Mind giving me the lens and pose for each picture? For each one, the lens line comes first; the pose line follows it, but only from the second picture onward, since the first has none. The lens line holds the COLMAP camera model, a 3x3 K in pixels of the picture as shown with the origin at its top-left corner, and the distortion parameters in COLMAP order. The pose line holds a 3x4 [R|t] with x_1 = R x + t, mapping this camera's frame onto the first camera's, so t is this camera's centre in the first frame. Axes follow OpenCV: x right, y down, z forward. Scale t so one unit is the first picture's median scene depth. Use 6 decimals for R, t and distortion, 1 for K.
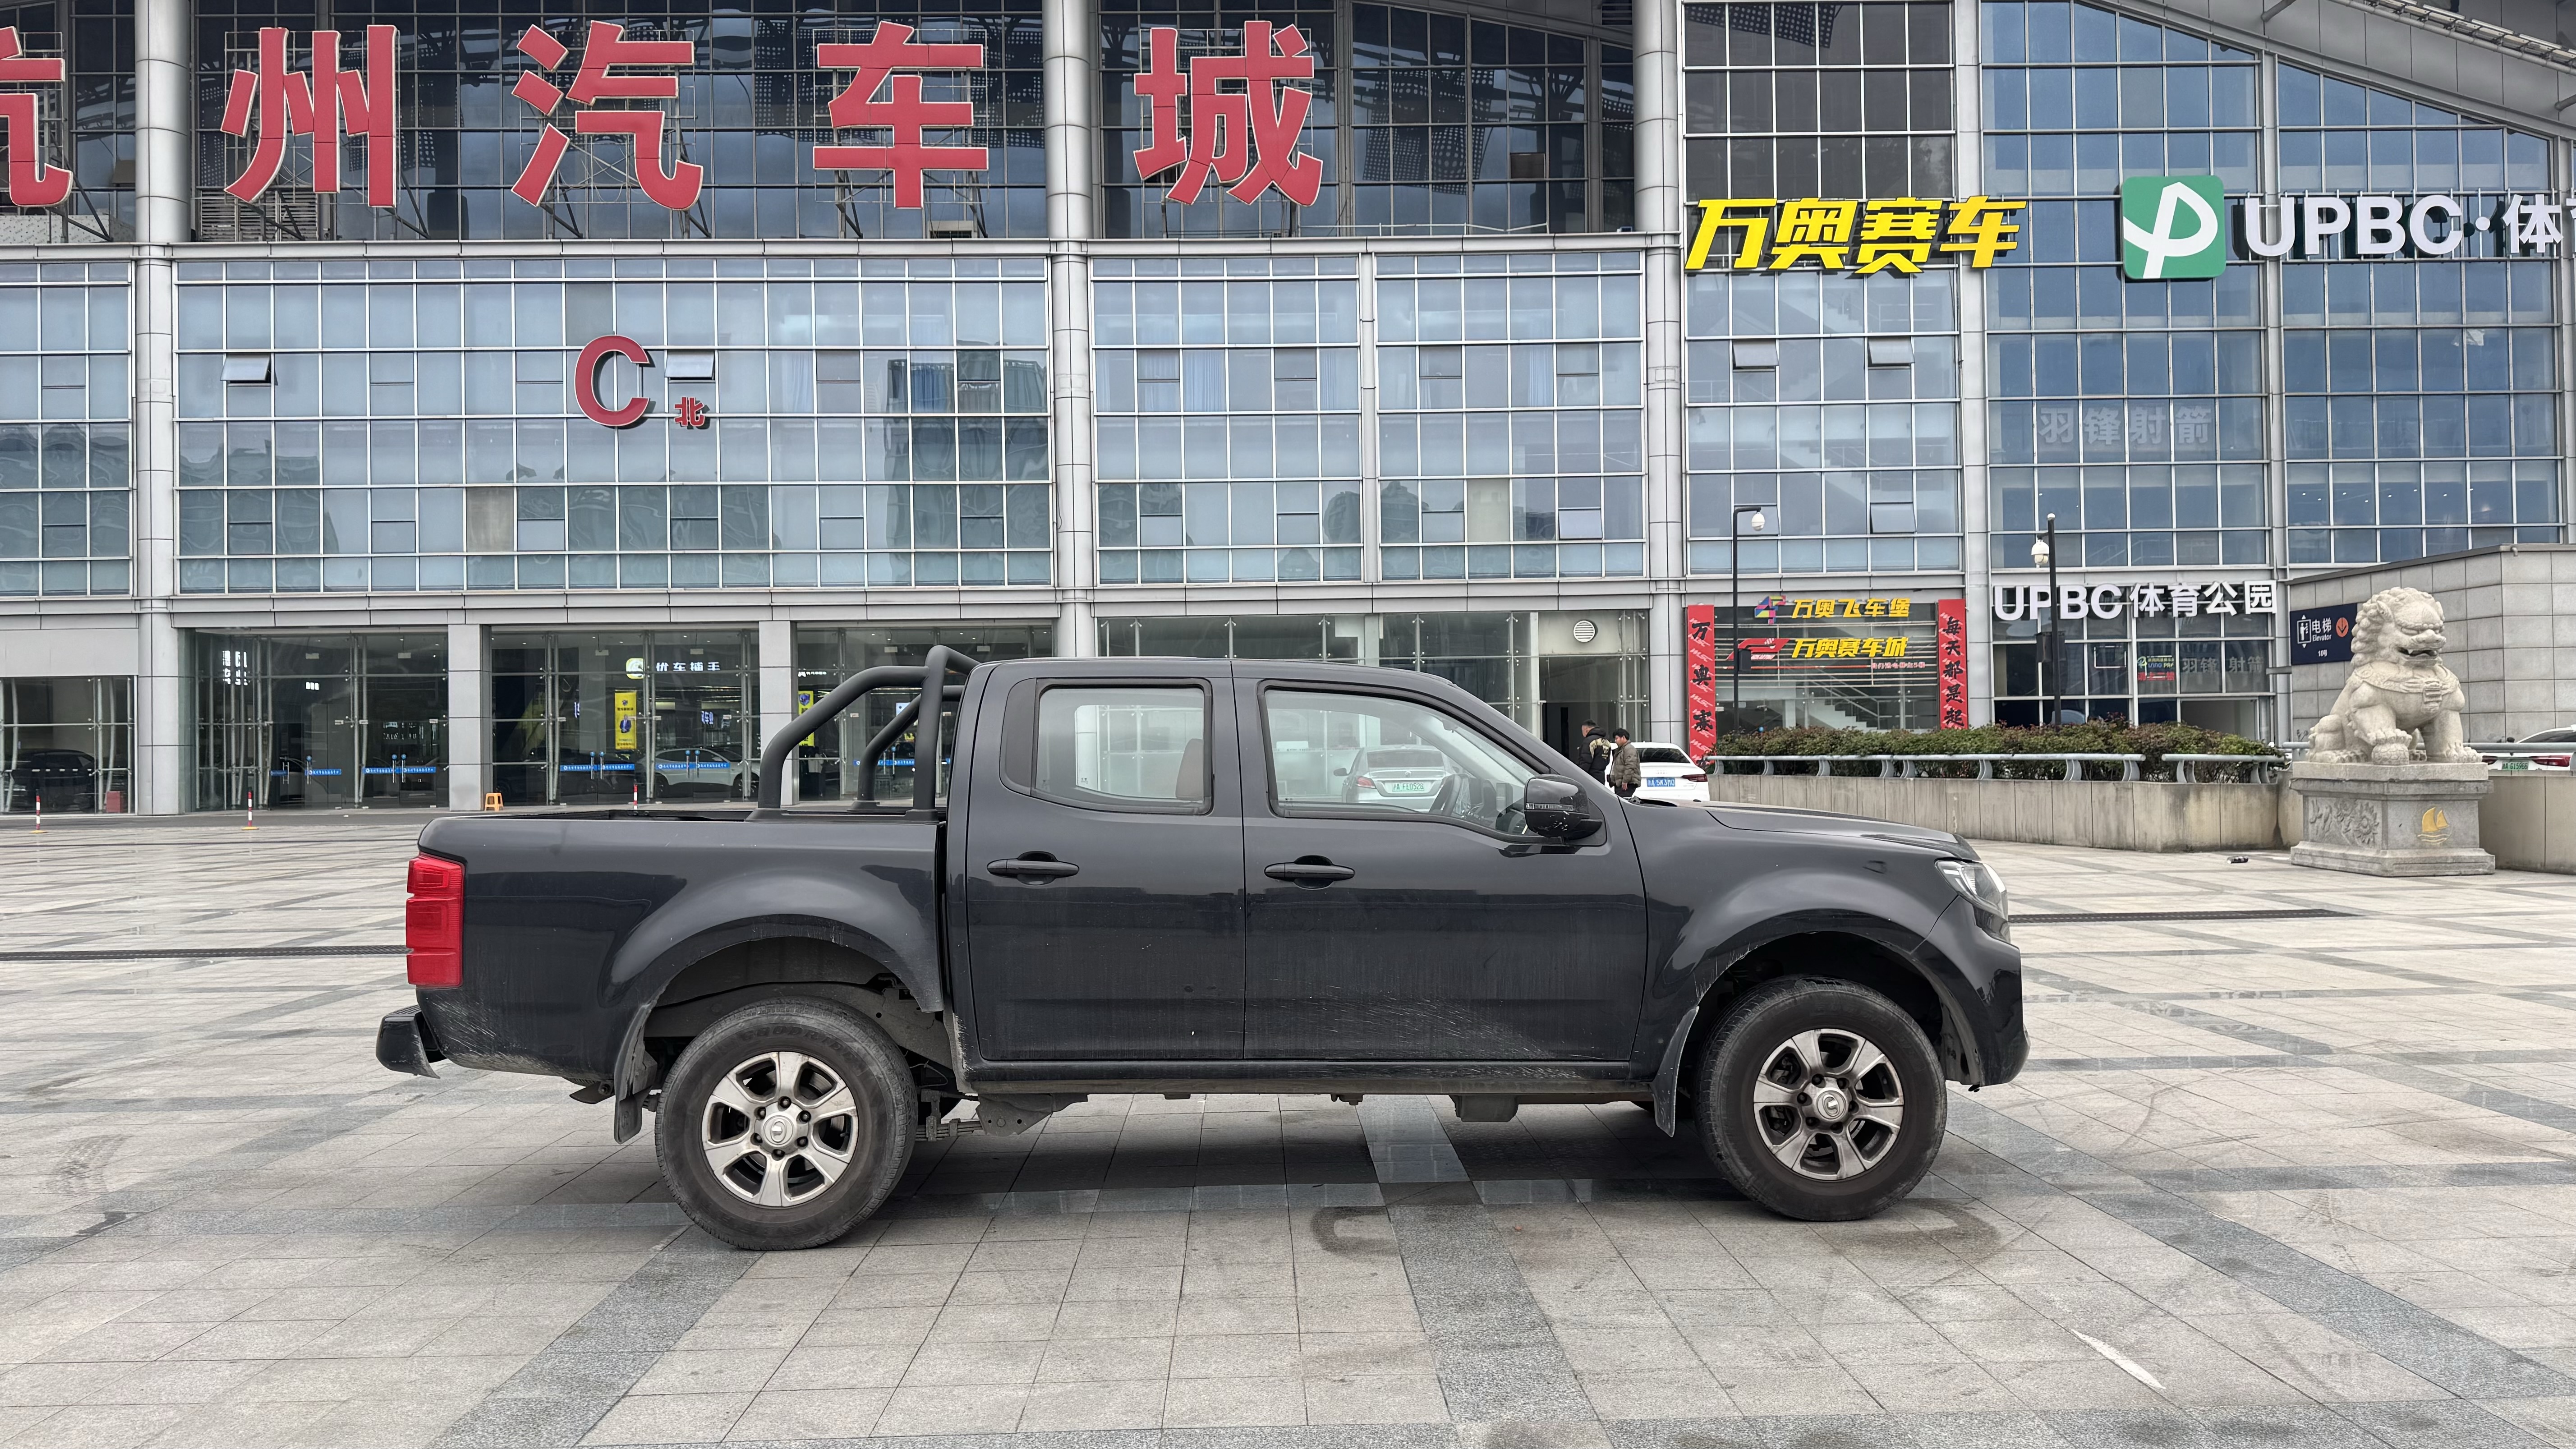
lens RADIAL K [[1825.9, 0, 1301.0], [0, 1825.9, 718.7], [0, 0, 1]] dist [0.015825, -0.012181]
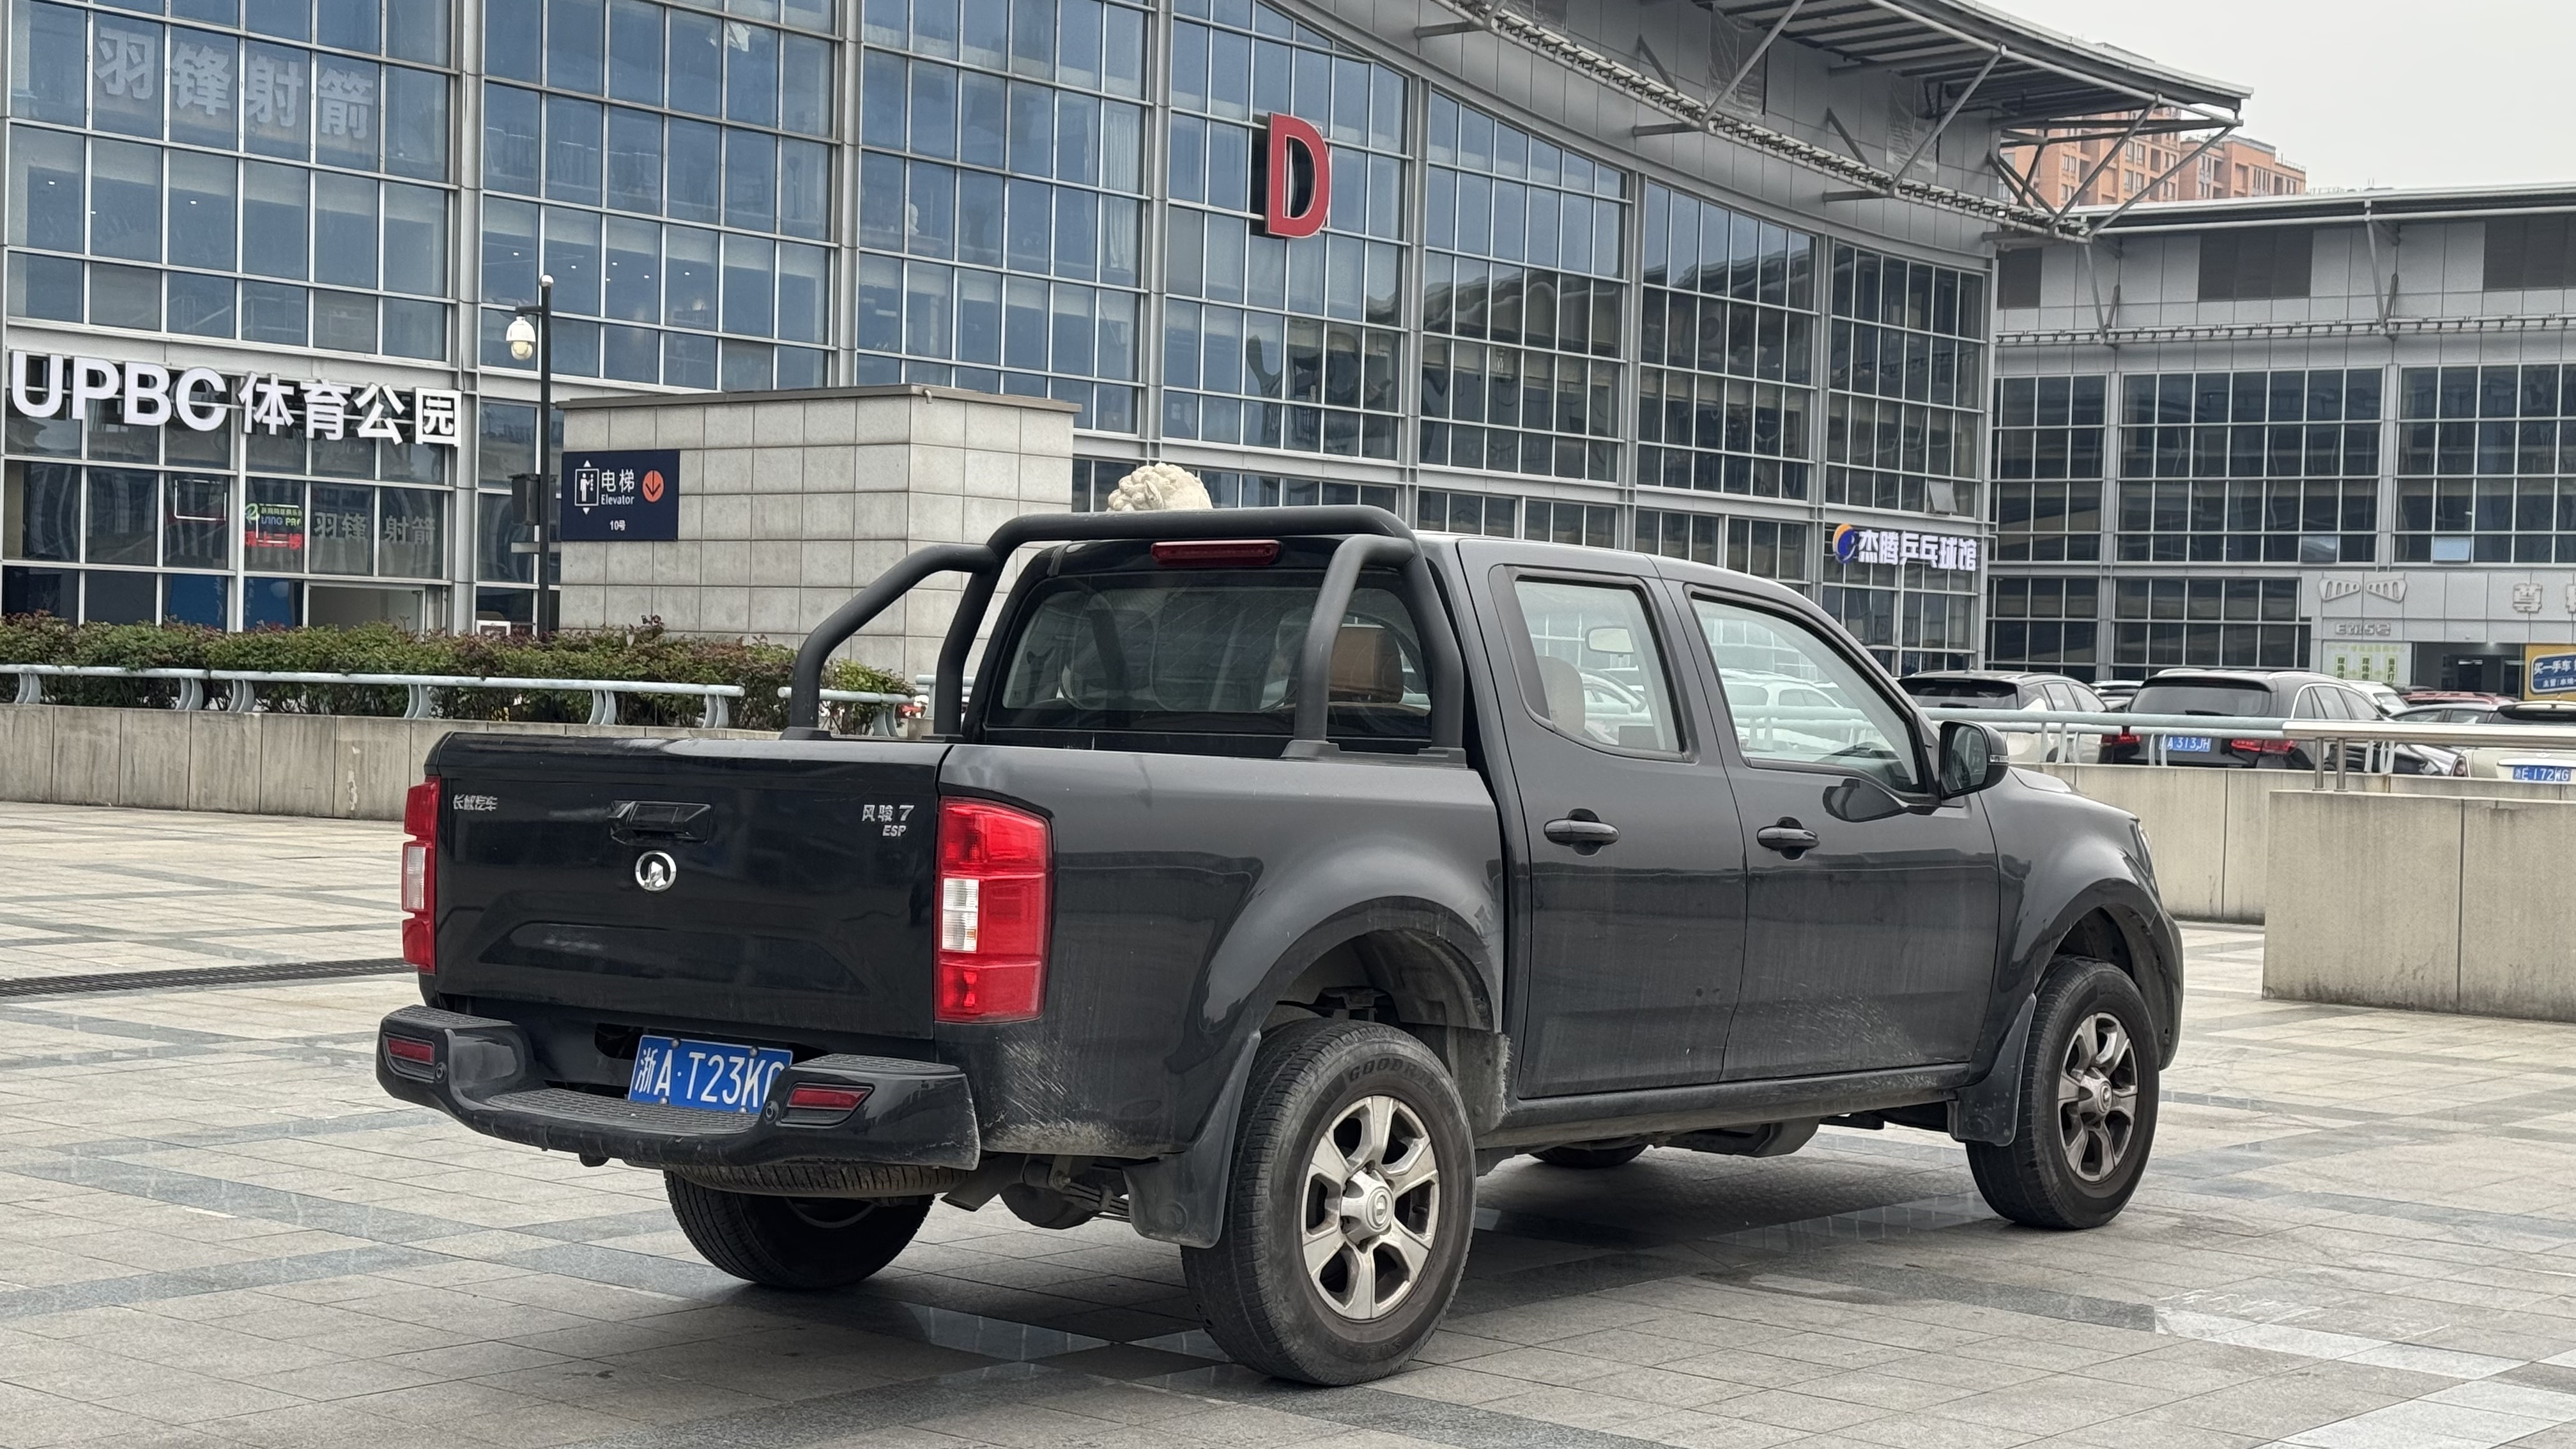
lens RADIAL K [[3608.0, 0, 1281.0], [0, 3608.0, 738.8], [0, 0, 1]] dist [0.105863, 0.000000]
pose [[0.665355, 0.021589, 0.746215, -0.202286], [-0.051049, 0.998558, 0.016628, 0.004236], [-0.744780, -0.049157, 0.665497, 0.019991]]
